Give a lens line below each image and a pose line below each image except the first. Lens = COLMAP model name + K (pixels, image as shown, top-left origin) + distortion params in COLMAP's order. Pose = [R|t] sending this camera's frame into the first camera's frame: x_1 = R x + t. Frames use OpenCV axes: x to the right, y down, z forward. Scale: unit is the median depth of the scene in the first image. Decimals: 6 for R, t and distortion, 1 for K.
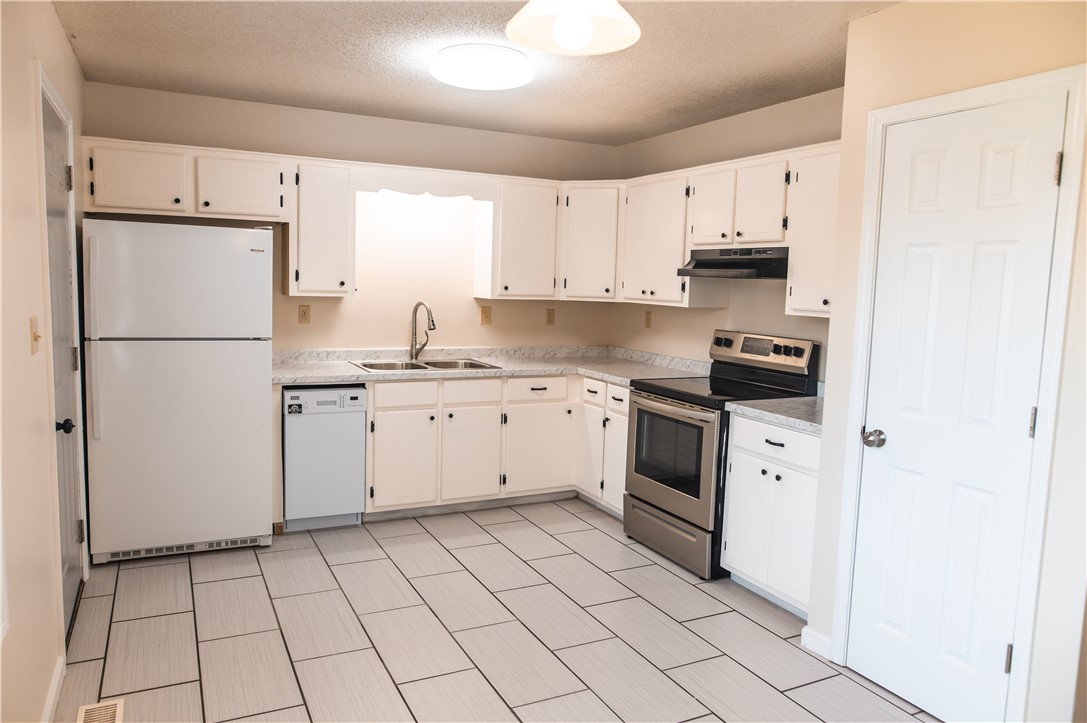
lens RADIAL K [[751.6, 0, 546.4], [0, 751.6, 361.9], [0, 0, 1]] dist [-0.055093, 0.048356]
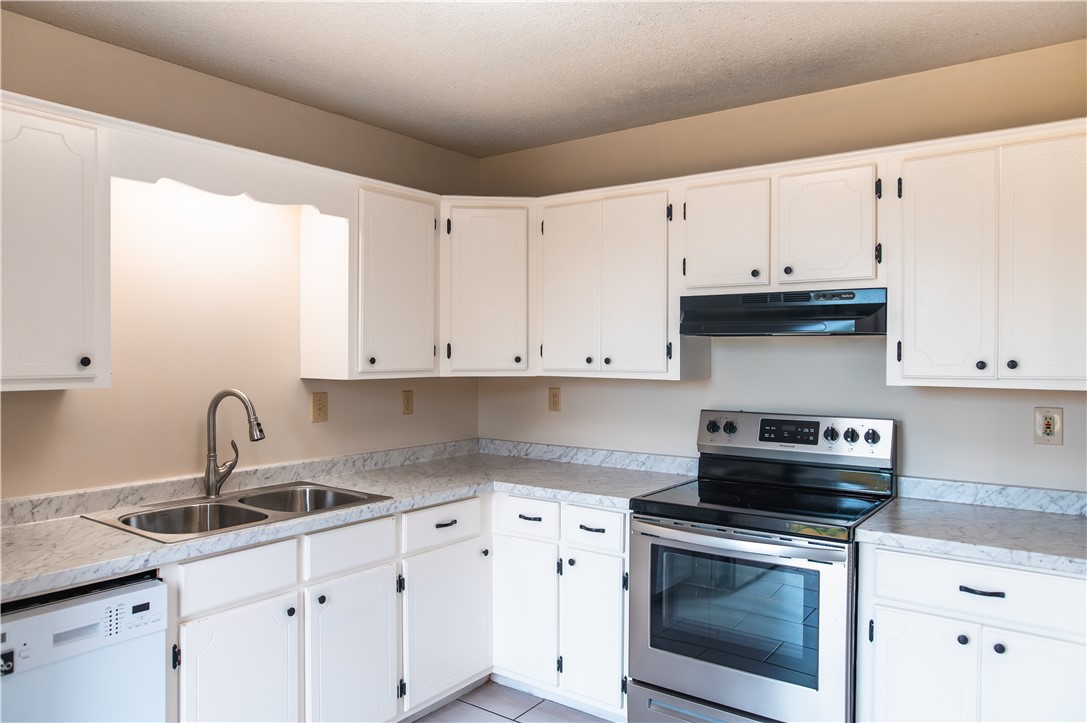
lens RADIAL K [[751.6, 0, 546.4], [0, 751.6, 361.9], [0, 0, 1]] dist [-0.055093, 0.048356]
pose [[0.893978, -0.033475, 0.446859, -0.219267], [0.072352, 0.994904, -0.070216, -0.049525], [-0.442231, 0.095102, 0.891845, 0.439695]]
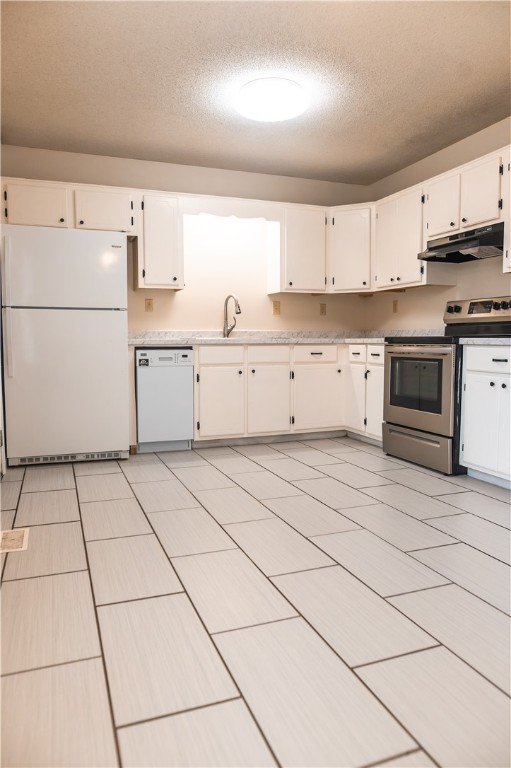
lens RADIAL K [[531.0, 0, 259.4], [0, 531.0, 384.5], [0, 0, 1]] dist [-0.055093, 0.048356]
pose [[0.994015, -0.025612, -0.106199, -0.013069], [0.022971, 0.999397, -0.026023, 0.123448], [0.106801, 0.023427, 0.994004, 0.027965]]
